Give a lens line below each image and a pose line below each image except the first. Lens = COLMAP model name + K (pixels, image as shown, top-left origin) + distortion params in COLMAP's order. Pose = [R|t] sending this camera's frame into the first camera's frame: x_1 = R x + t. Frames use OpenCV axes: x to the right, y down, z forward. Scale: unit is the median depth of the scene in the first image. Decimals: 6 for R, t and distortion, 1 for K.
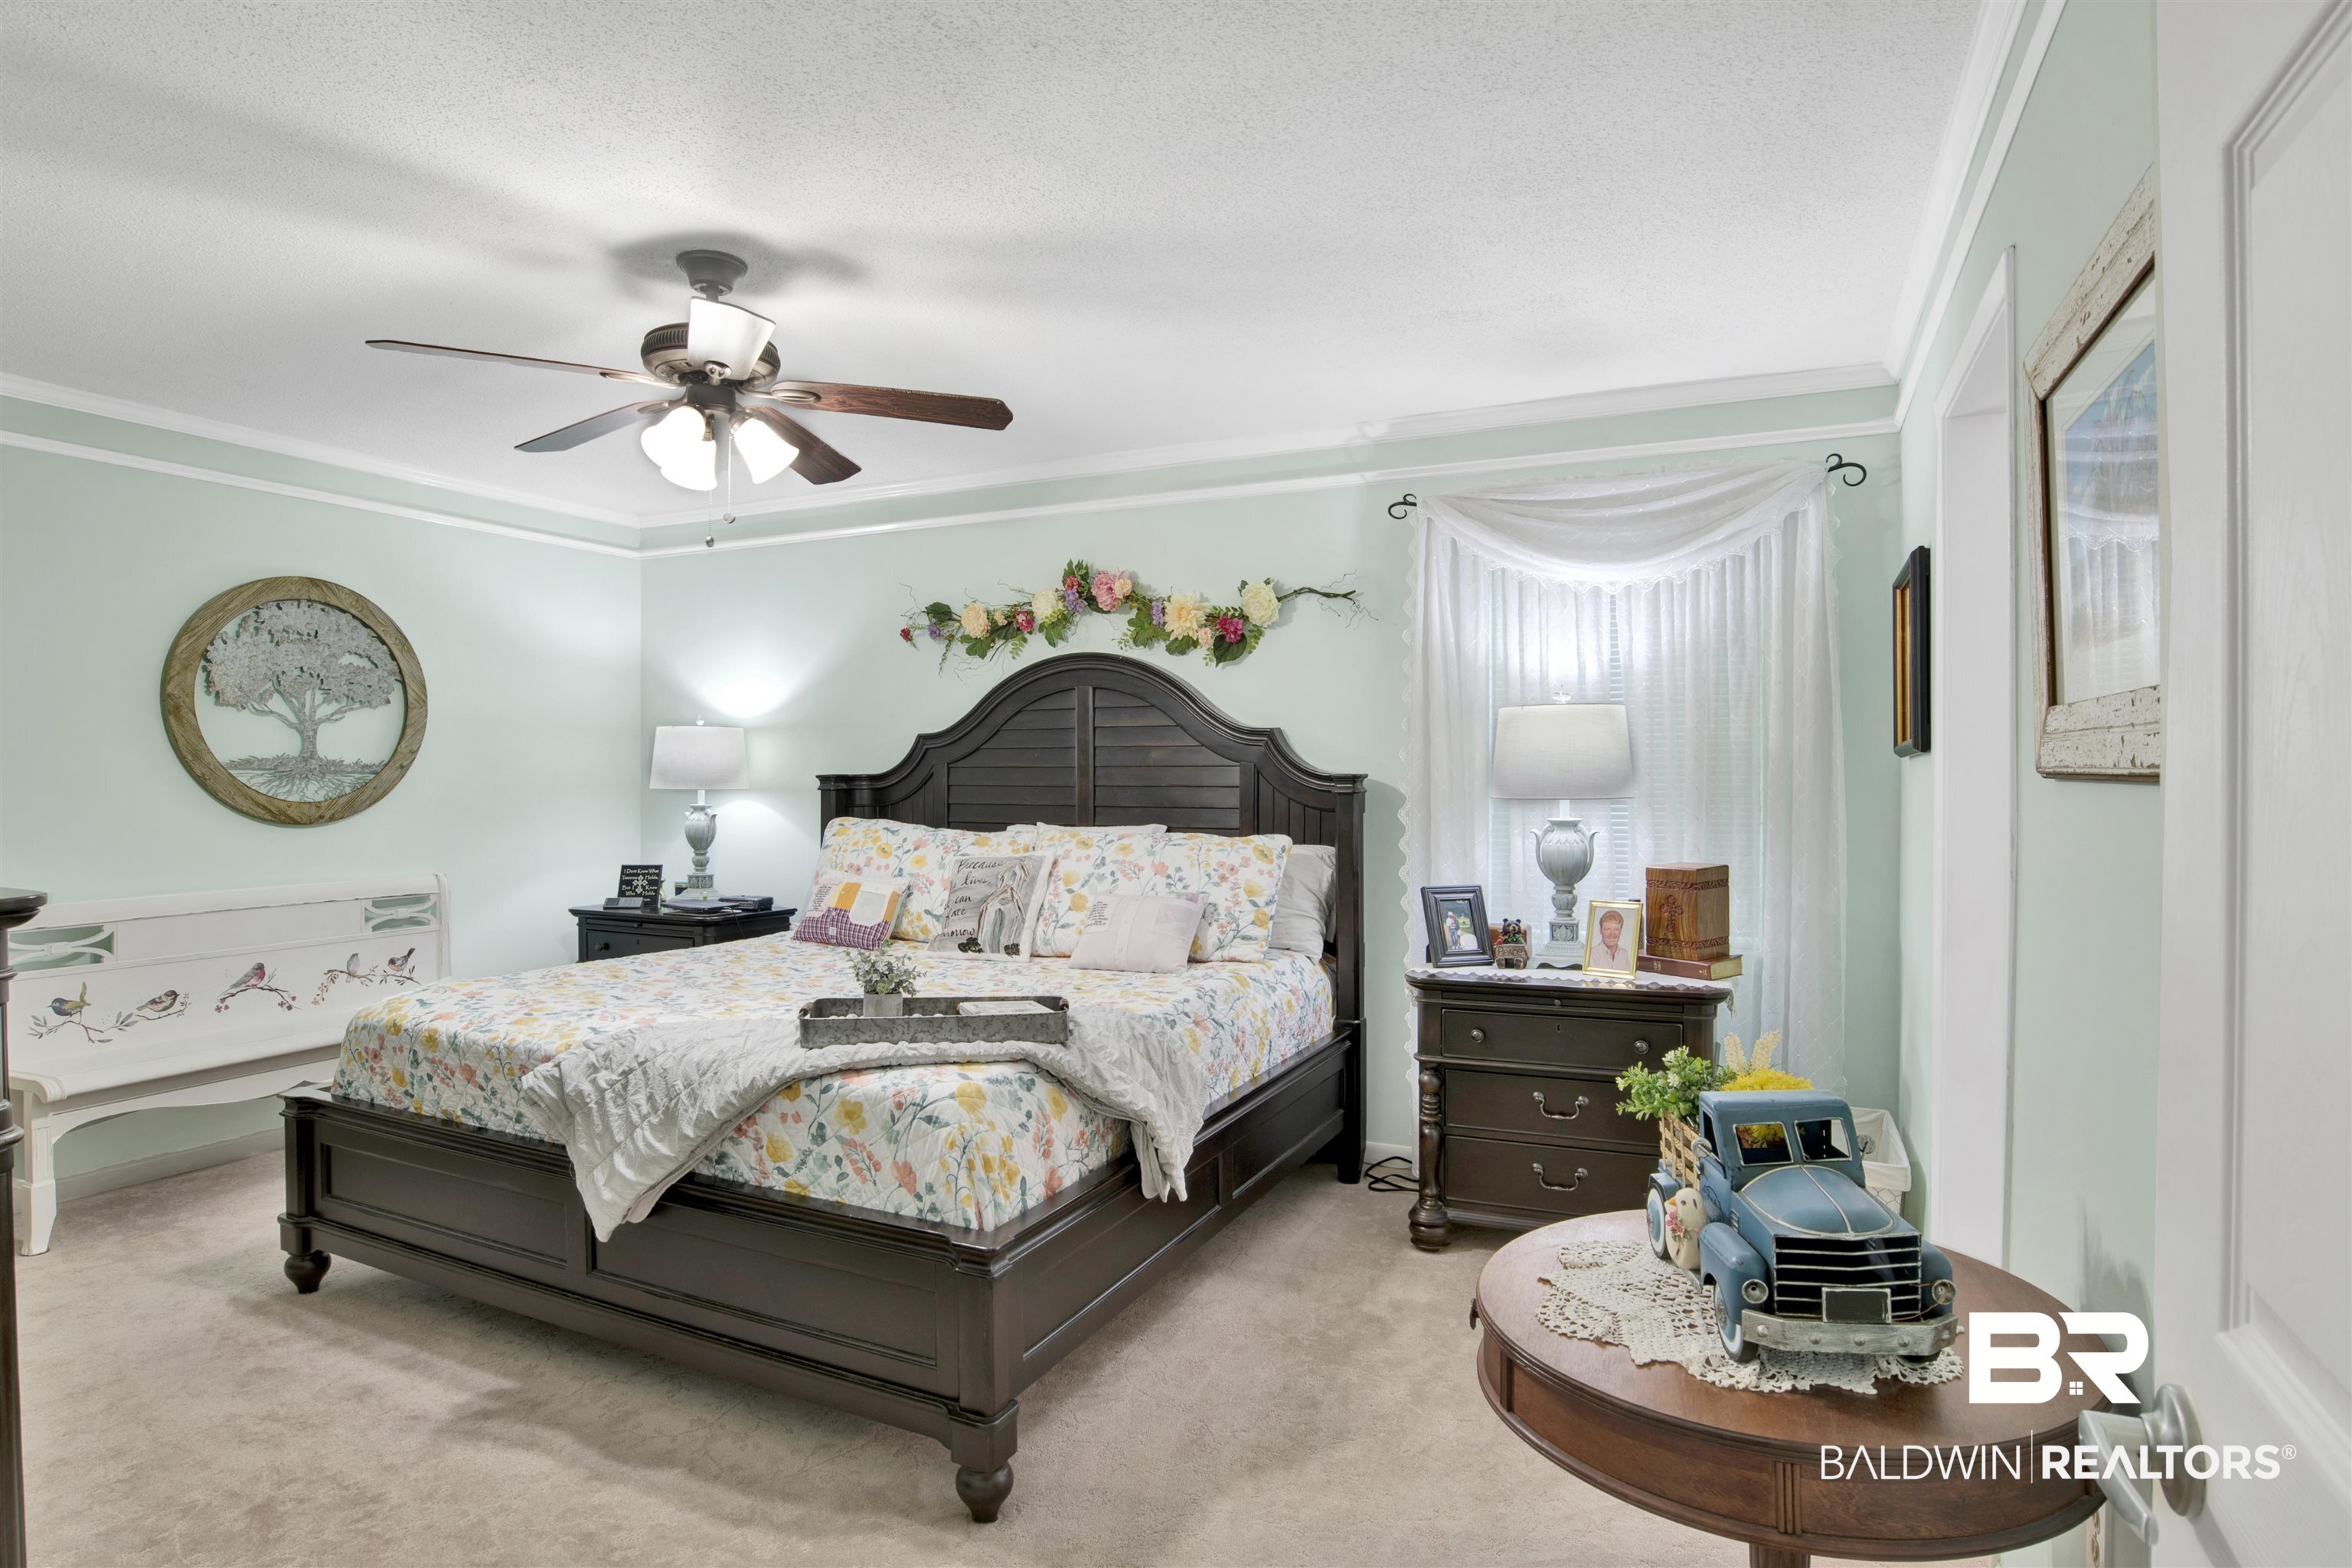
lens RADIAL K [[1254.5, 0, 1175.3], [0, 1254.5, 773.1], [0, 0, 1]] dist [-0.085845, 0.036244]
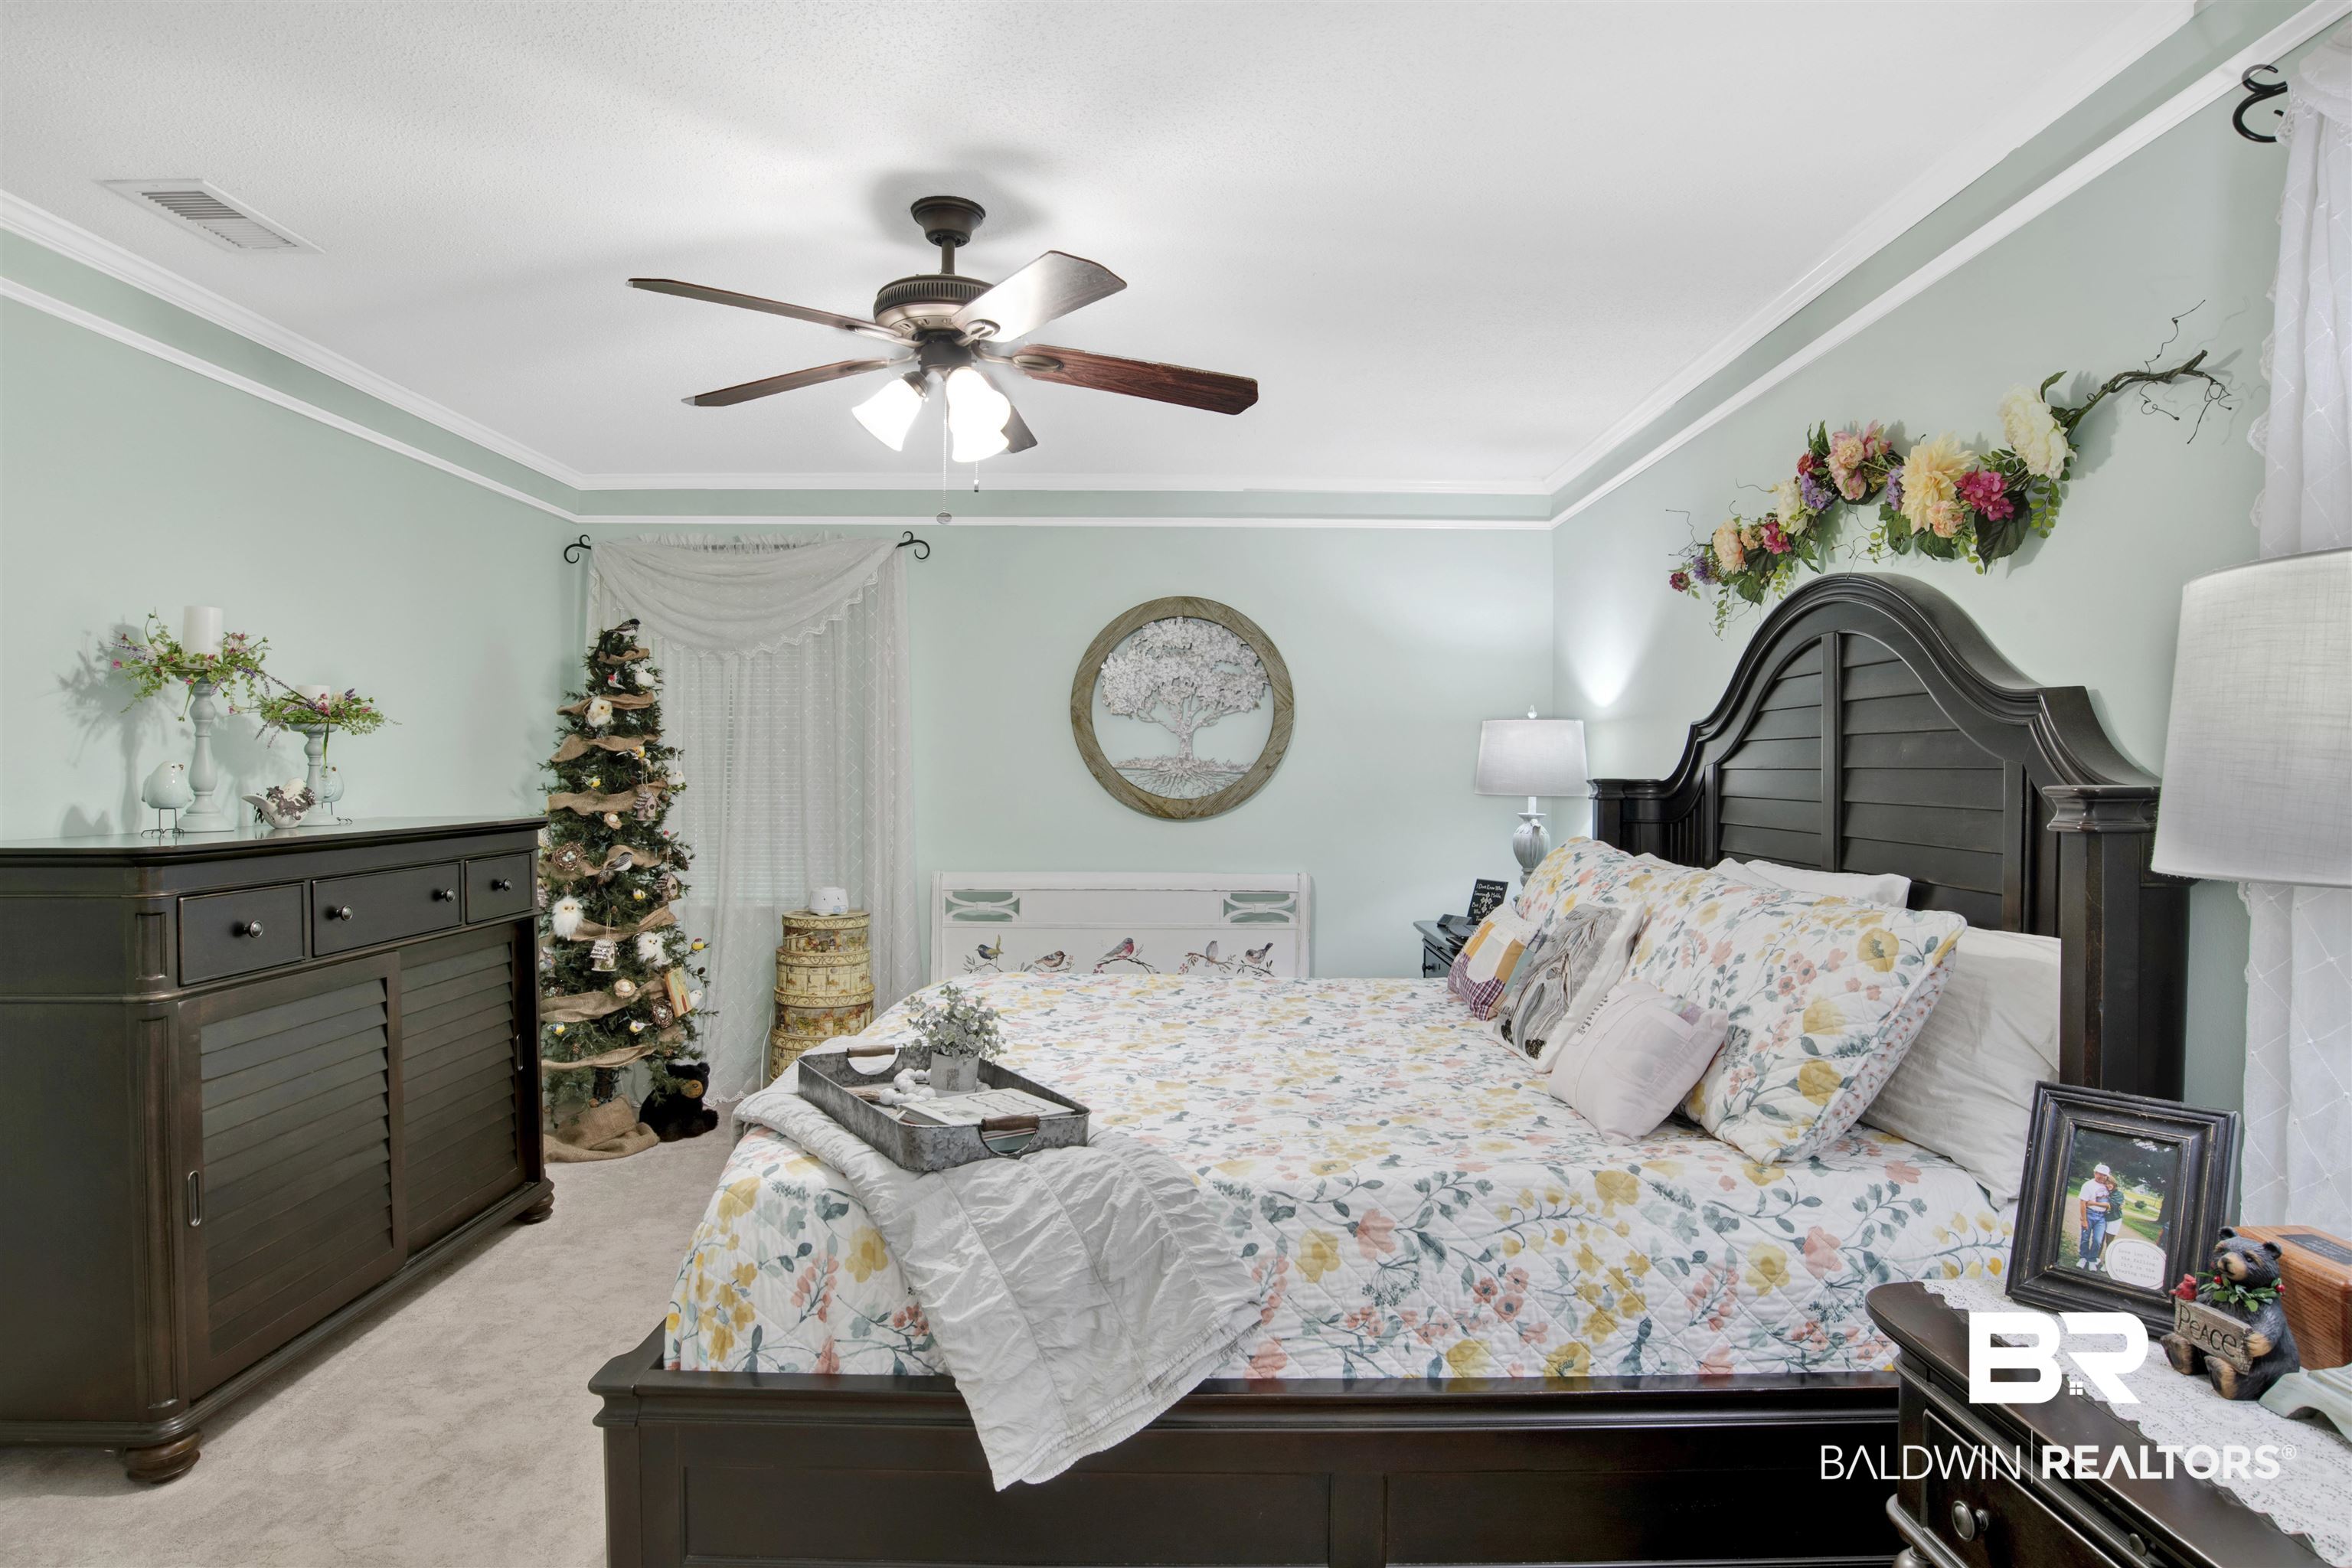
lens RADIAL K [[1299.0, 0, 1176.0], [0, 1299.0, 784.0], [0, 0, 1]] dist [-0.069951, 0.024461]
pose [[0.431082, 0.013006, -0.902219, 0.361941], [-0.007653, 0.999913, 0.010758, -0.002761], [0.902280, 0.002267, 0.431144, 0.493553]]
